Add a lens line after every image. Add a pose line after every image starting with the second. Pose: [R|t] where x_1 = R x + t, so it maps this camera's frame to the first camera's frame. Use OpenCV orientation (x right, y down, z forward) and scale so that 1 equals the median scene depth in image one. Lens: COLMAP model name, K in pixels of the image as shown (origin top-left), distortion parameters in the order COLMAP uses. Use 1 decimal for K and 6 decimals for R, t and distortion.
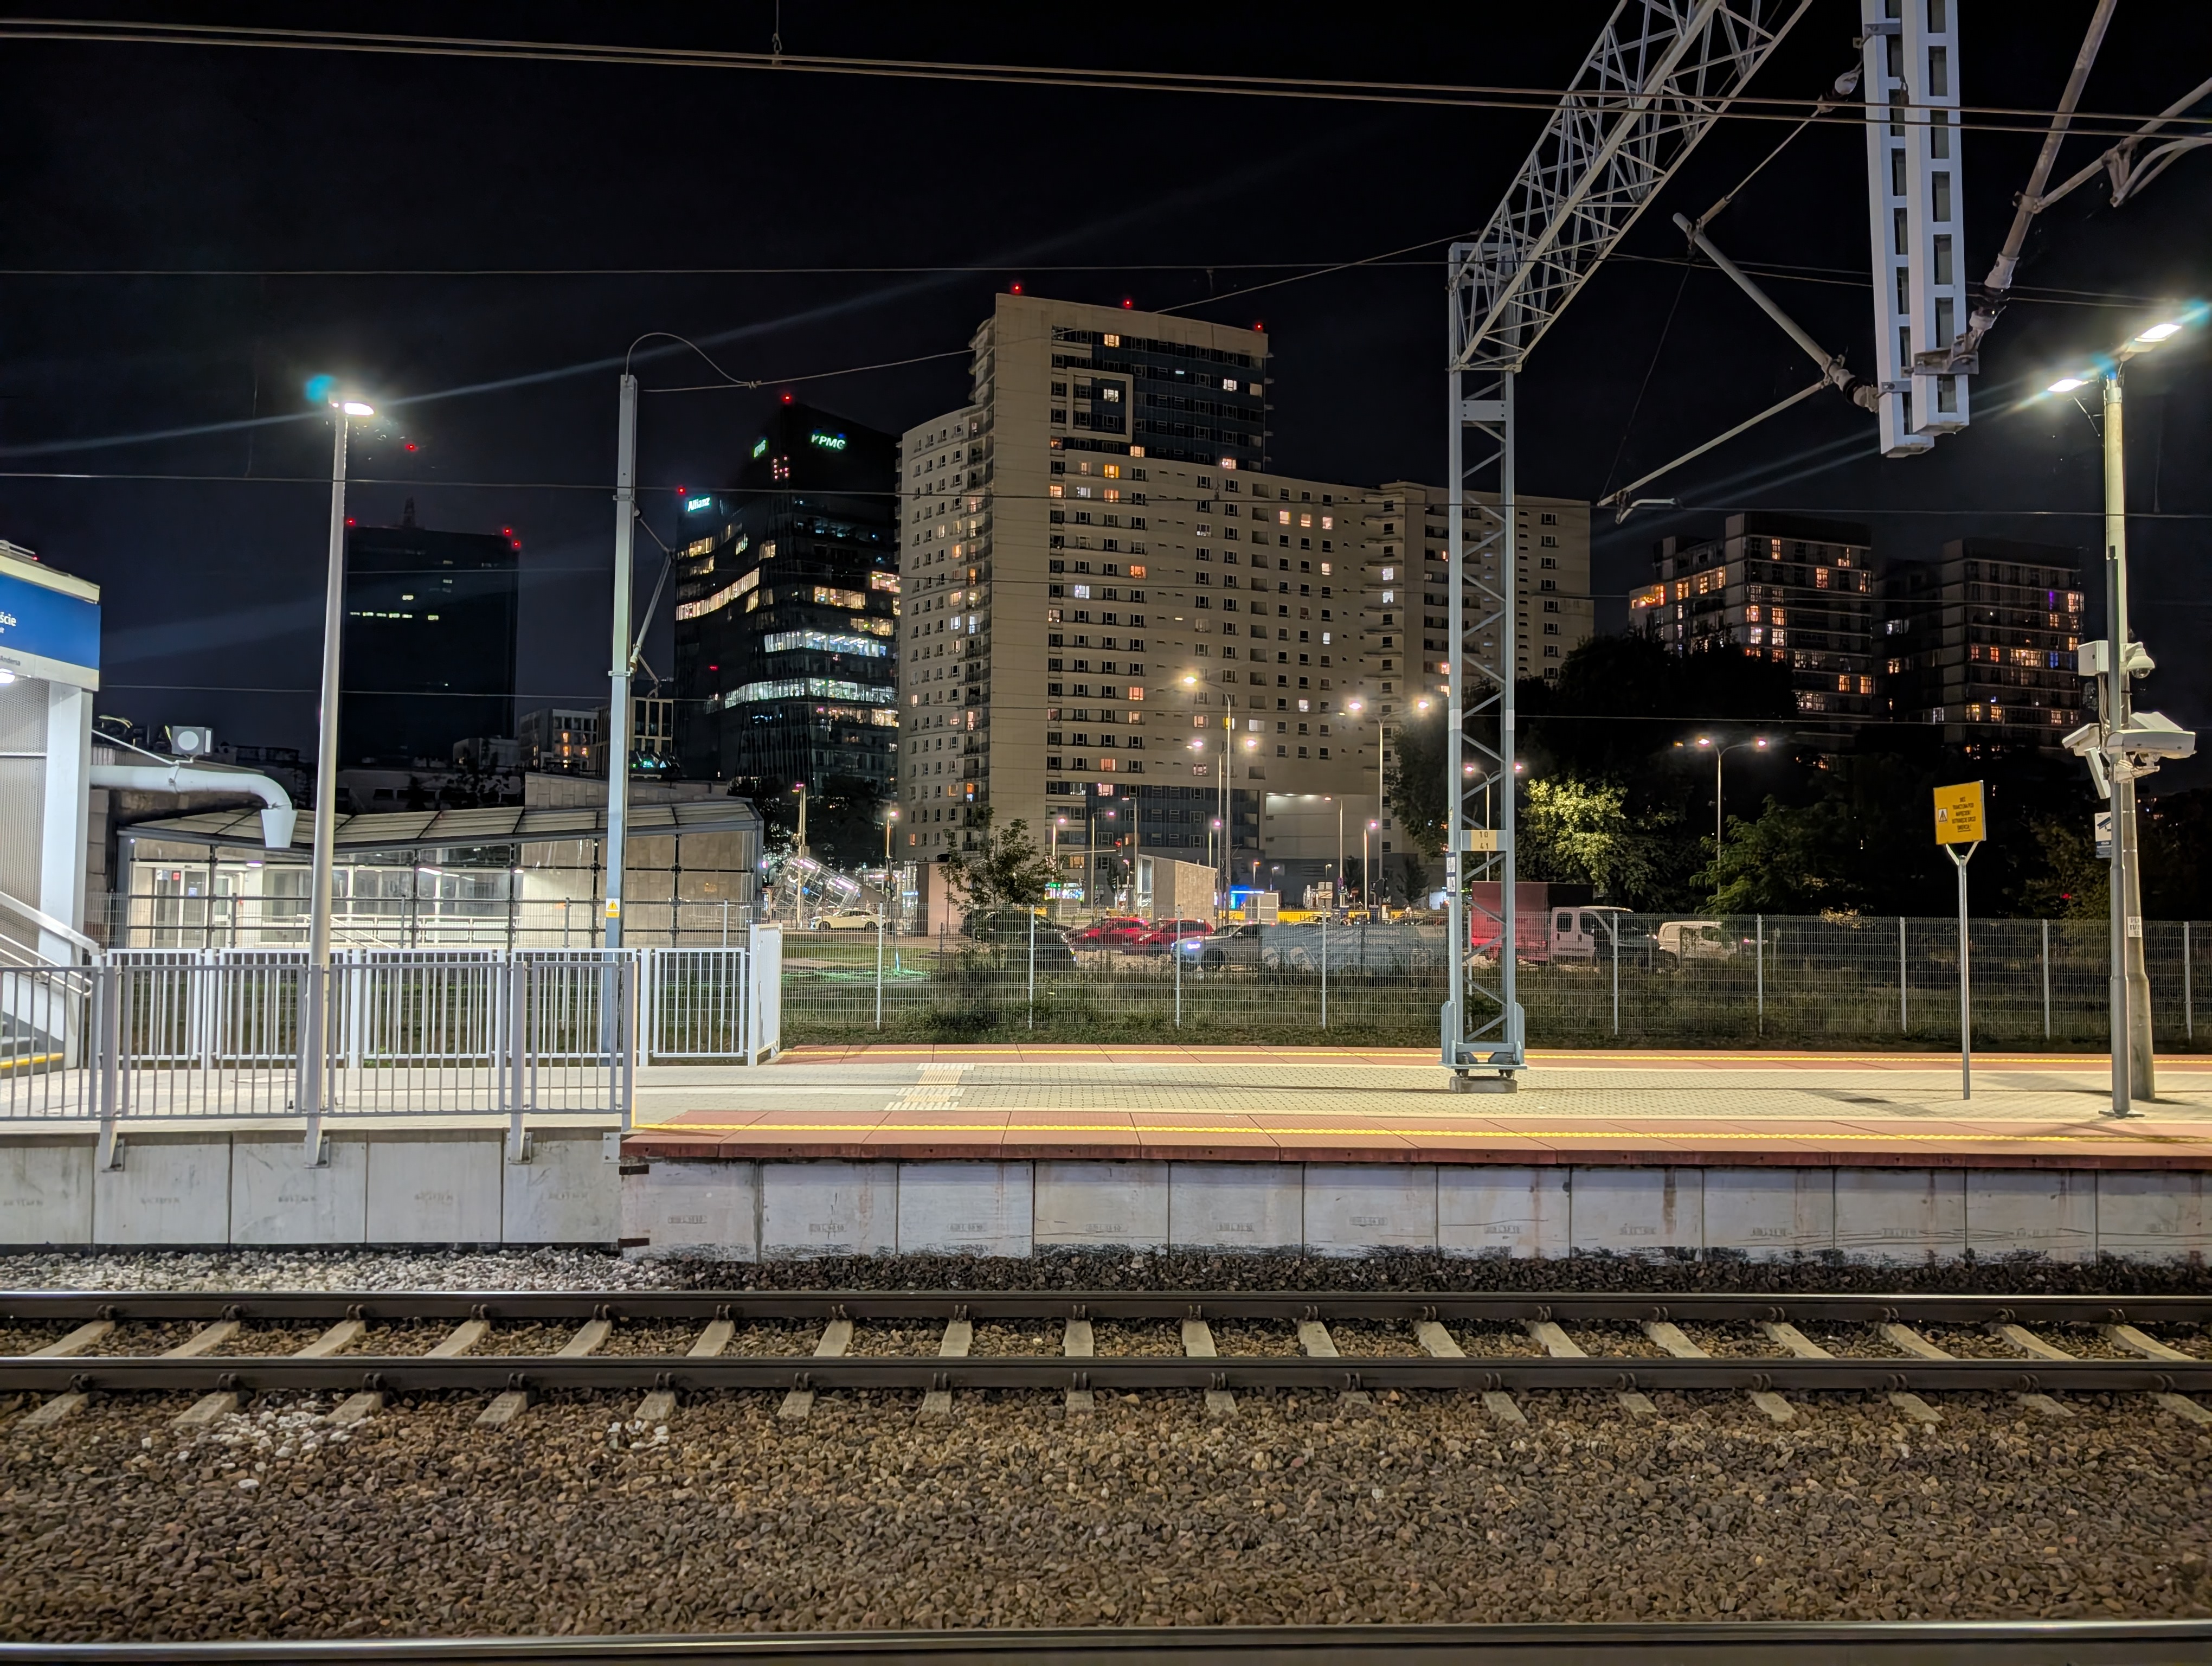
lens RADIAL K [[1644.7, 0, 1132.0], [0, 1644.7, 833.2], [0, 0, 1]] dist [0.054322, -0.051902]
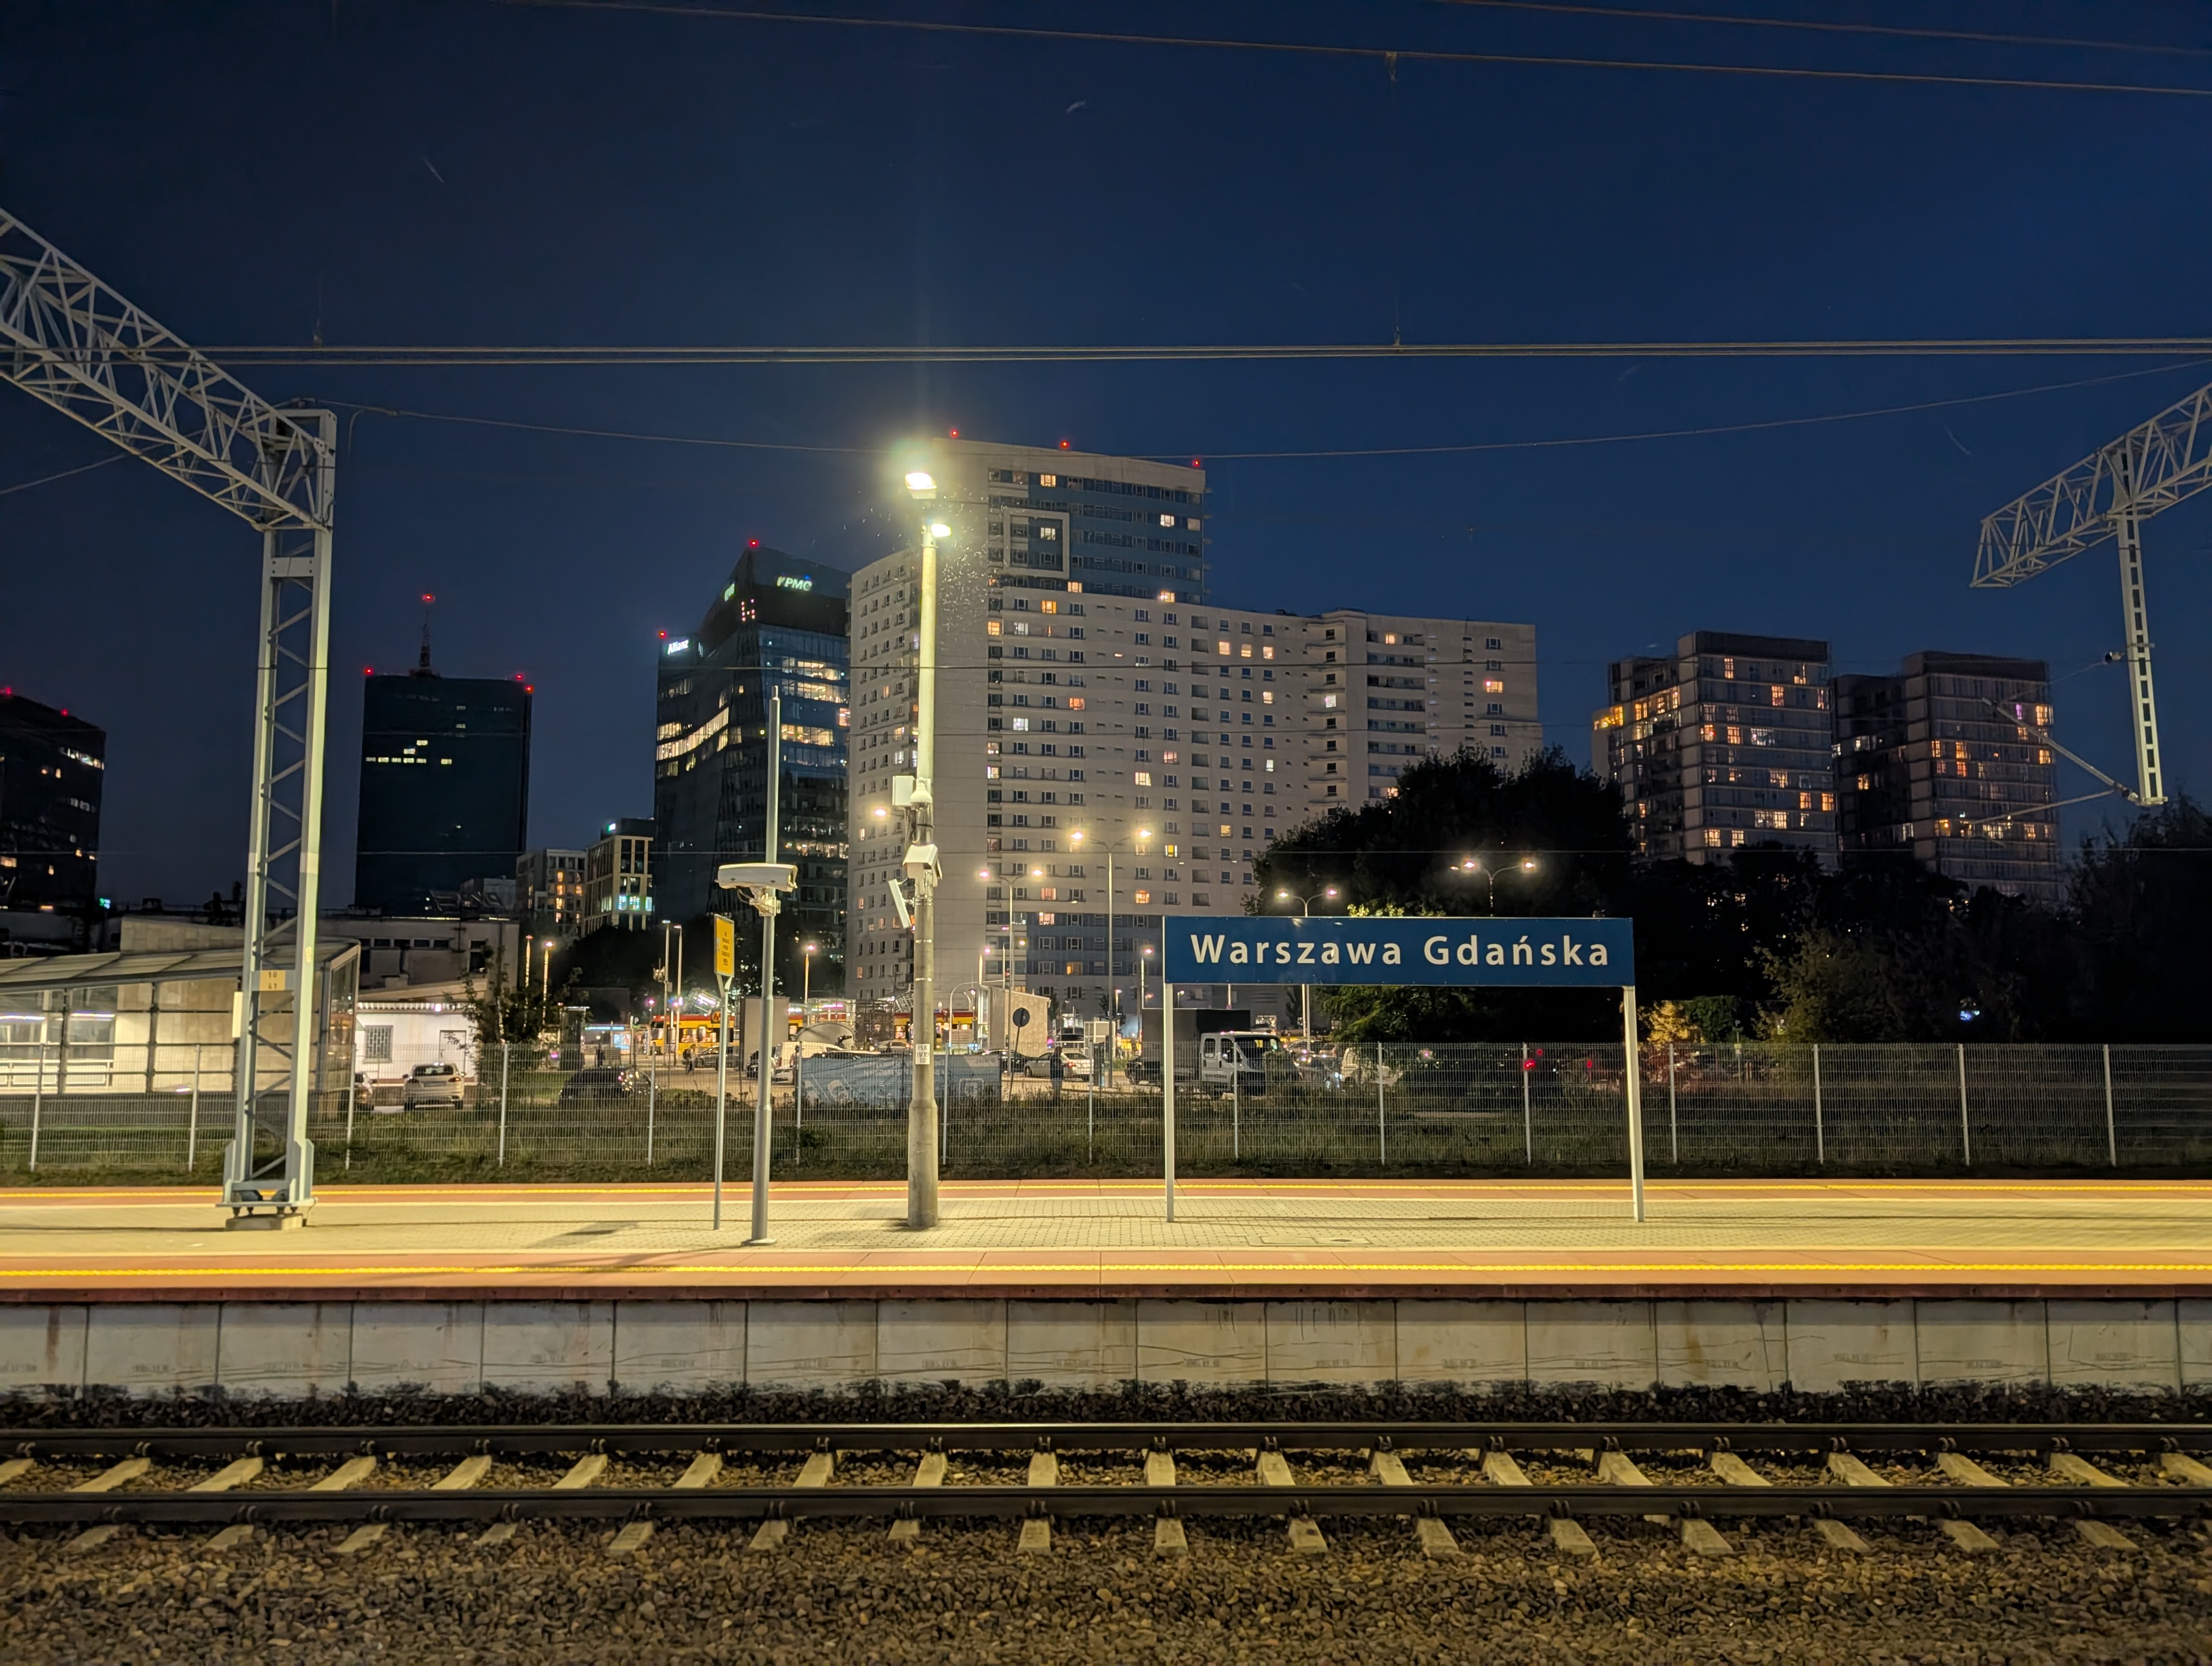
lens RADIAL K [[1632.6, 0, 1232.6], [0, 1632.6, 898.3], [0, 0, 1]] dist [0.049928, -0.044165]
pose [[0.999123, -0.016372, -0.038536, 0.136307], [0.014931, 0.999189, -0.037403, 0.000175], [0.039117, 0.036795, 0.998557, 0.000792]]
